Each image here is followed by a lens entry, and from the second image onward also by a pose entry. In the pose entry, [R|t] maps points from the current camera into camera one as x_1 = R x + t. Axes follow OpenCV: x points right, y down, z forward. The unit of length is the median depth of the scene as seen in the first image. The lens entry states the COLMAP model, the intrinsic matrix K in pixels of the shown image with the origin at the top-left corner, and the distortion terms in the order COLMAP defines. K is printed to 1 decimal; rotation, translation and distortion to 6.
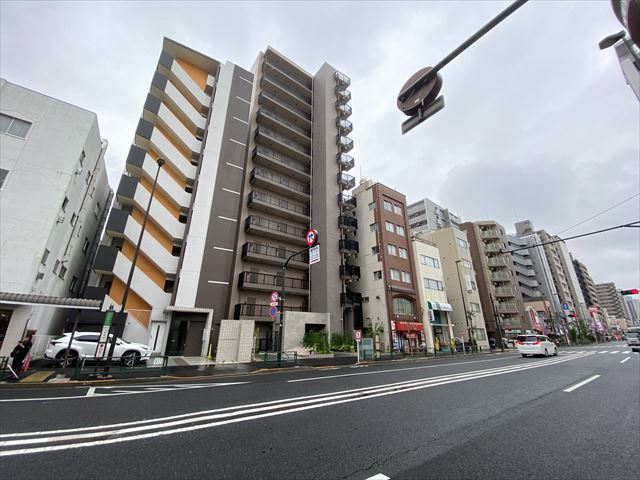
lens RADIAL K [[257.3, 0, 318.1], [0, 257.3, 240.0], [0, 0, 1]] dist [0.013363, -0.017144]
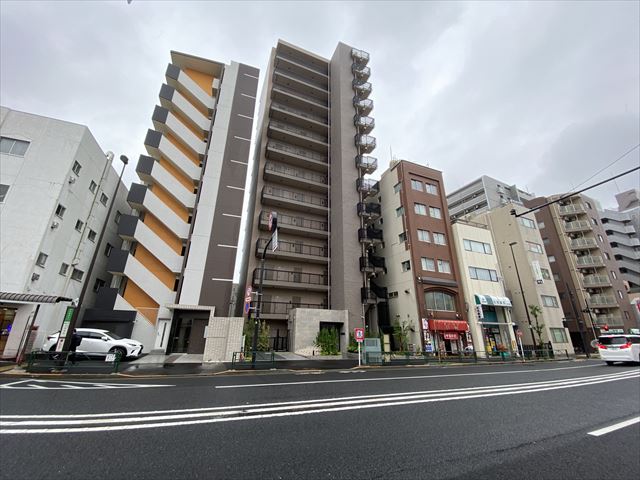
lens RADIAL K [[257.3, 0, 318.1], [0, 257.3, 240.0], [0, 0, 1]] dist [0.013363, -0.017144]
pose [[0.969547, -0.075157, -0.233090, 0.159383], [0.075187, 0.997131, -0.008772, 0.036696], [0.233080, -0.009020, 0.972416, 0.095031]]
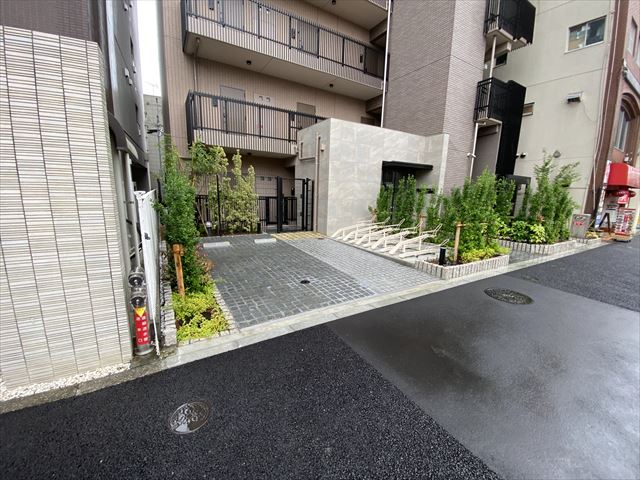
lens RADIAL K [[257.3, 0, 318.1], [0, 257.3, 240.0], [0, 0, 1]] dist [0.013363, -0.017144]
pose [[0.995016, 0.041970, -0.090456, -0.091097], [0.010918, 0.855808, 0.517178, 0.204240], [0.099119, -0.515588, 0.851084, 0.552329]]
